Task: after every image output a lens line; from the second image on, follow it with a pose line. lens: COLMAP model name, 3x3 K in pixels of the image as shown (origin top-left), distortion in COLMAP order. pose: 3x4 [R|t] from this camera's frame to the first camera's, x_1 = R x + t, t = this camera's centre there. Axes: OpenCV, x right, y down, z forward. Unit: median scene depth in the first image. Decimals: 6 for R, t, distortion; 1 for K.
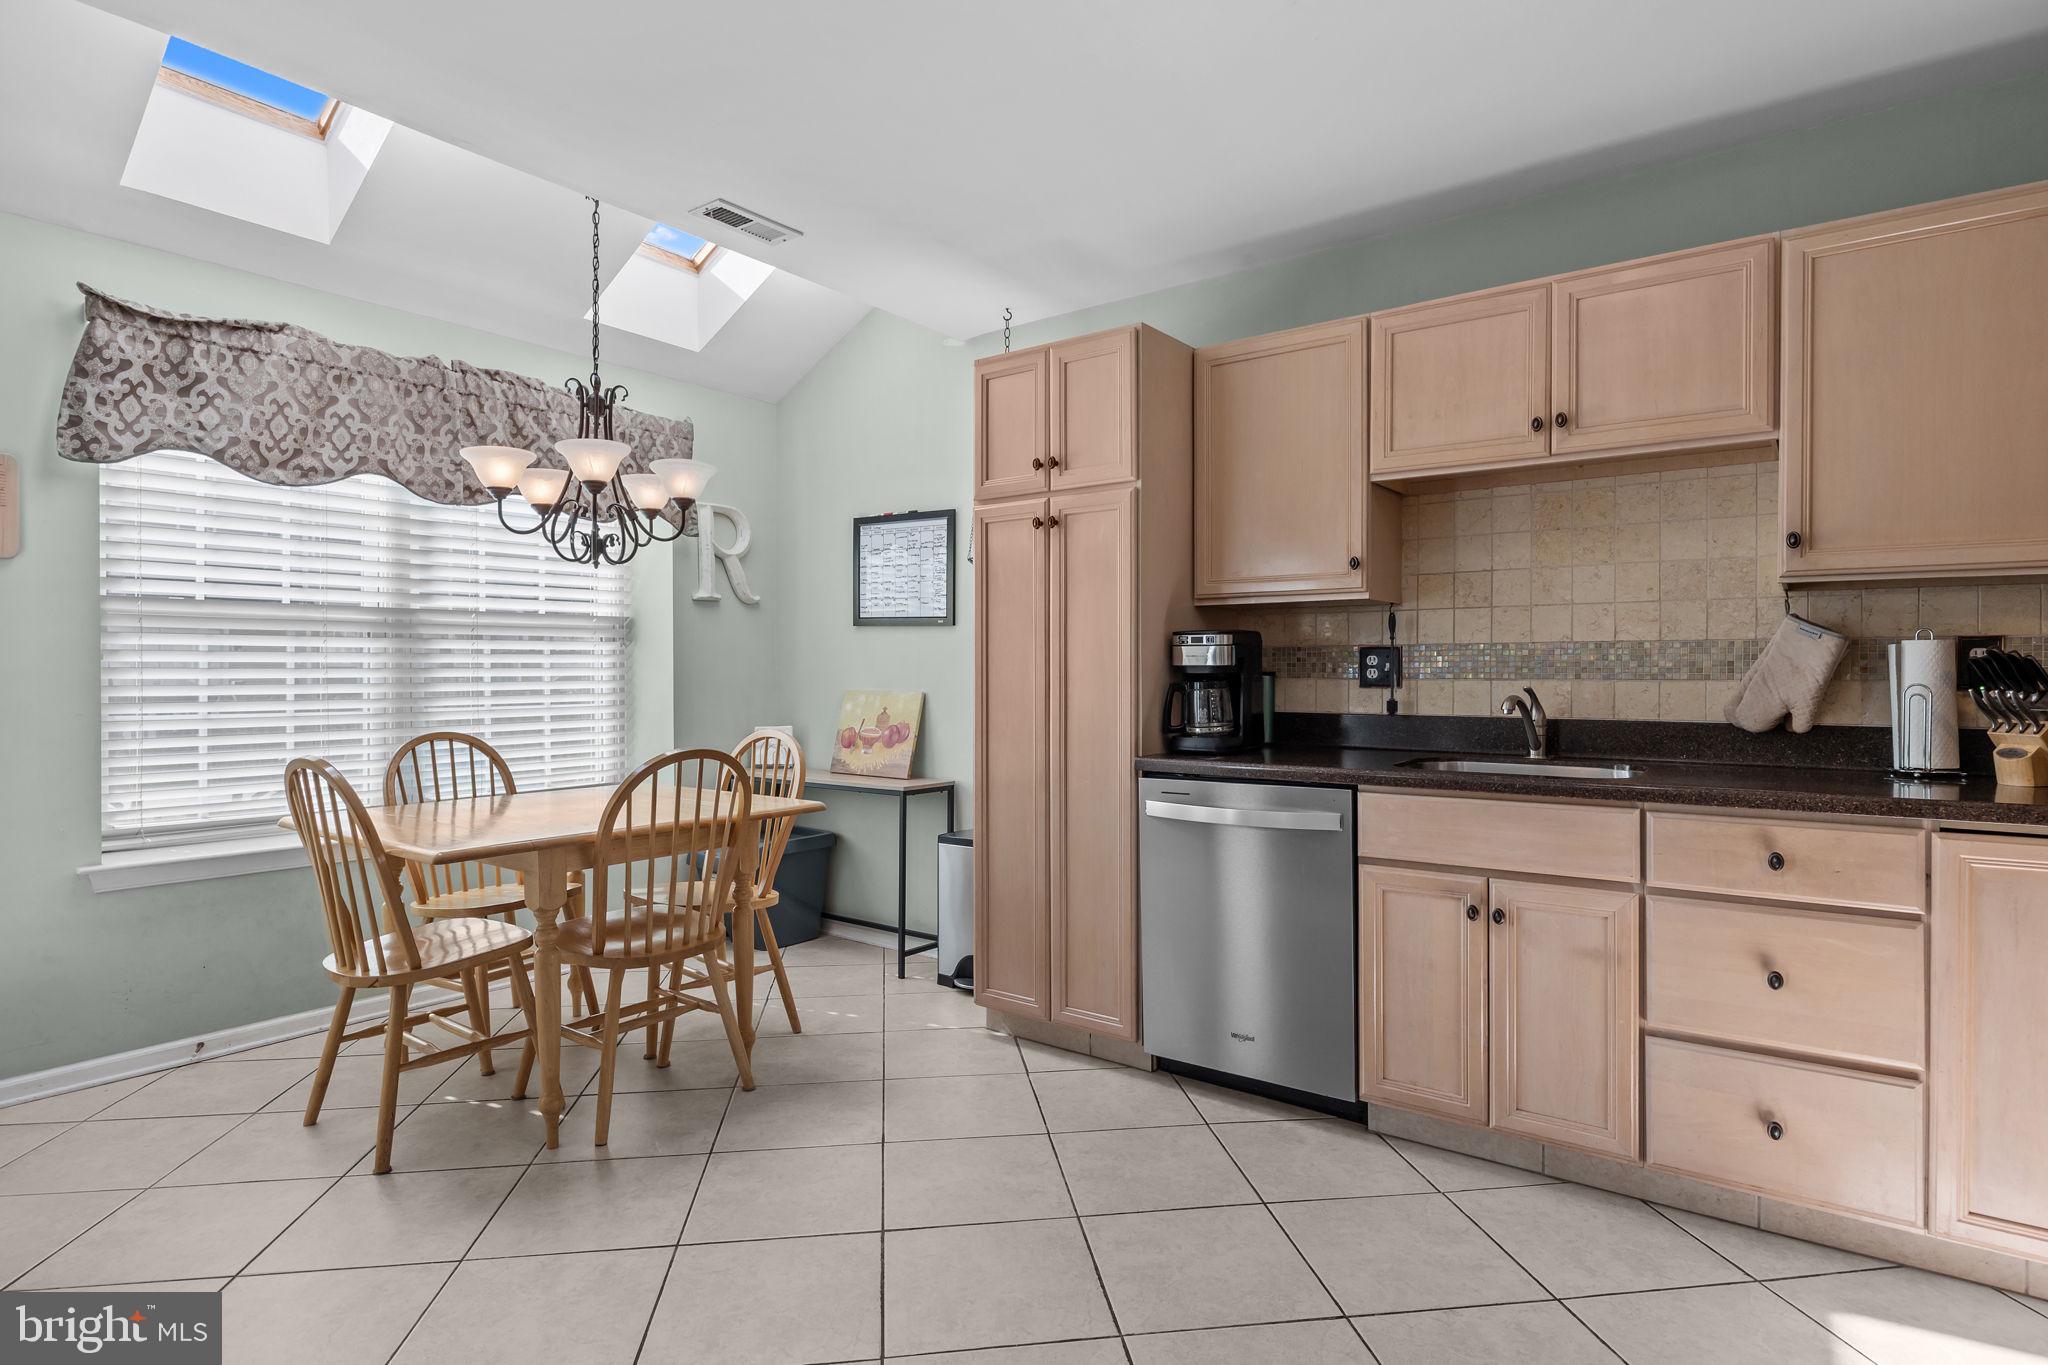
lens RADIAL K [[1000.4, 0, 1021.4], [0, 1000.4, 690.9], [0, 0, 1]] dist [-0.024888, 0.004309]
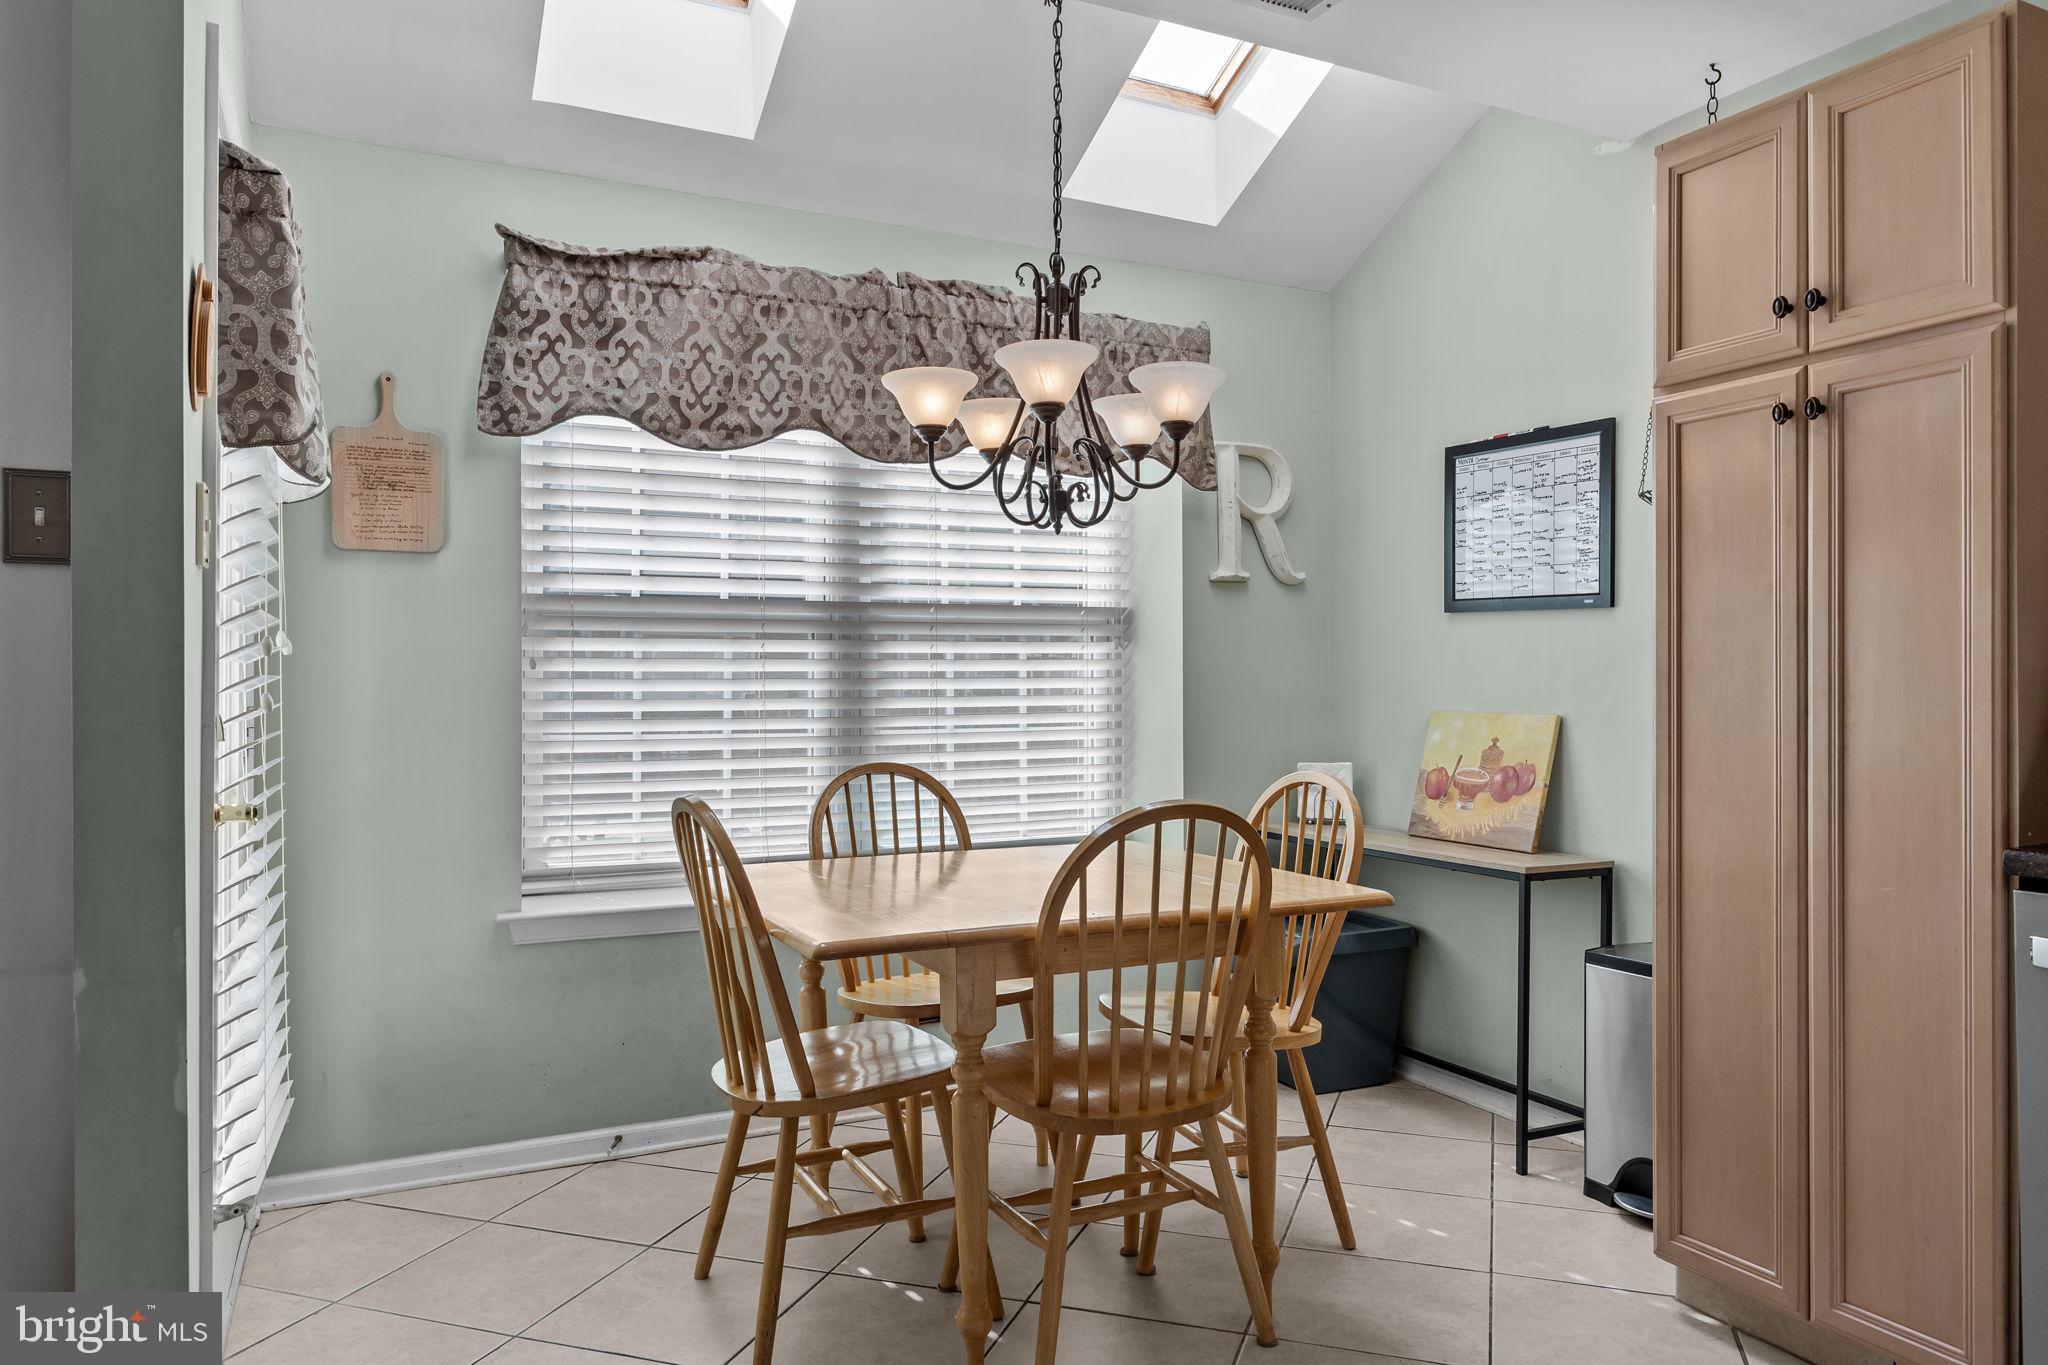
lens RADIAL K [[1347.5, 0, 1045.2], [0, 1347.5, 680.7], [0, 0, 1]] dist [0.013725, -0.005746]
pose [[0.896186, -0.001762, -0.443675, -0.016352], [-0.007076, 0.999808, -0.018263, -0.003380], [0.443622, 0.019506, 0.896002, 0.143786]]
